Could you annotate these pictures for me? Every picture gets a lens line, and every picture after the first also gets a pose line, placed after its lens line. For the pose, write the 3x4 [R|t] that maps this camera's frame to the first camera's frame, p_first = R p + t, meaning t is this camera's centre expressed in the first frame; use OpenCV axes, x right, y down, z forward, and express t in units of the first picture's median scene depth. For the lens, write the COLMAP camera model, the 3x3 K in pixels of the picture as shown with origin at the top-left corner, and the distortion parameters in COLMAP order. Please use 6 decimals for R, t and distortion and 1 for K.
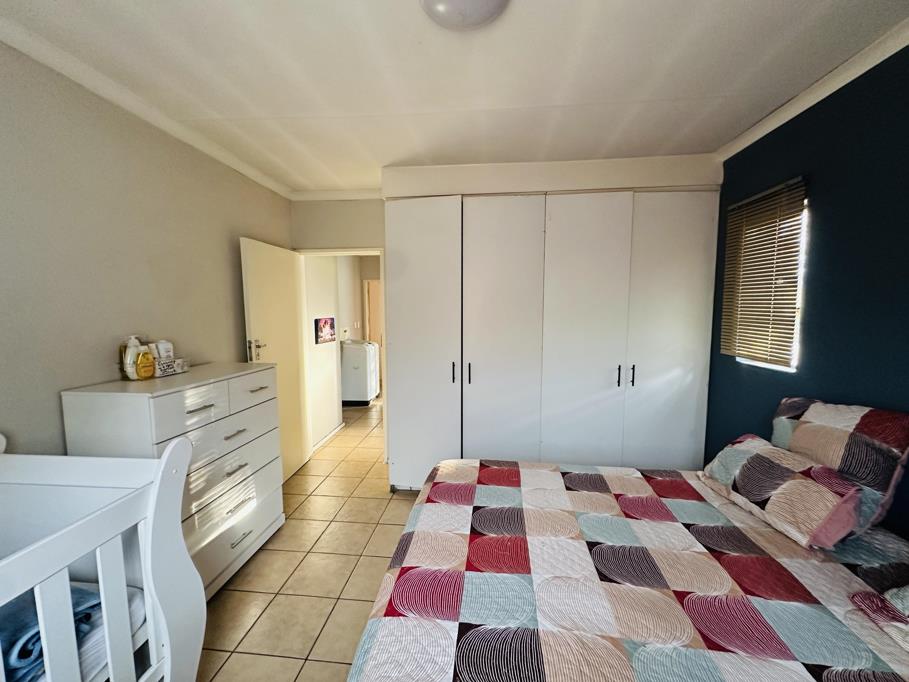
lens RADIAL K [[376.5, 0, 454.5], [0, 376.5, 341.0], [0, 0, 1]] dist [0.001326, 0.000016]
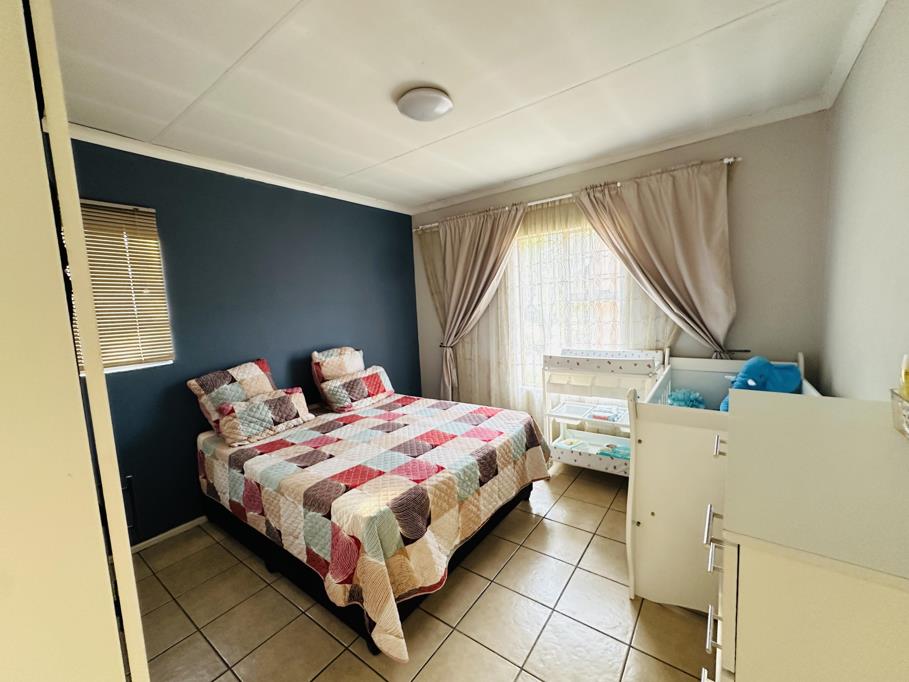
lens RADIAL K [[376.5, 0, 454.5], [0, 376.5, 341.0], [0, 0, 1]] dist [0.001326, 0.000016]
pose [[-0.857721, -0.009600, 0.514026, -0.620639], [0.096667, 0.978981, 0.179585, -0.136912], [-0.504946, 0.203723, -0.838765, 1.685140]]
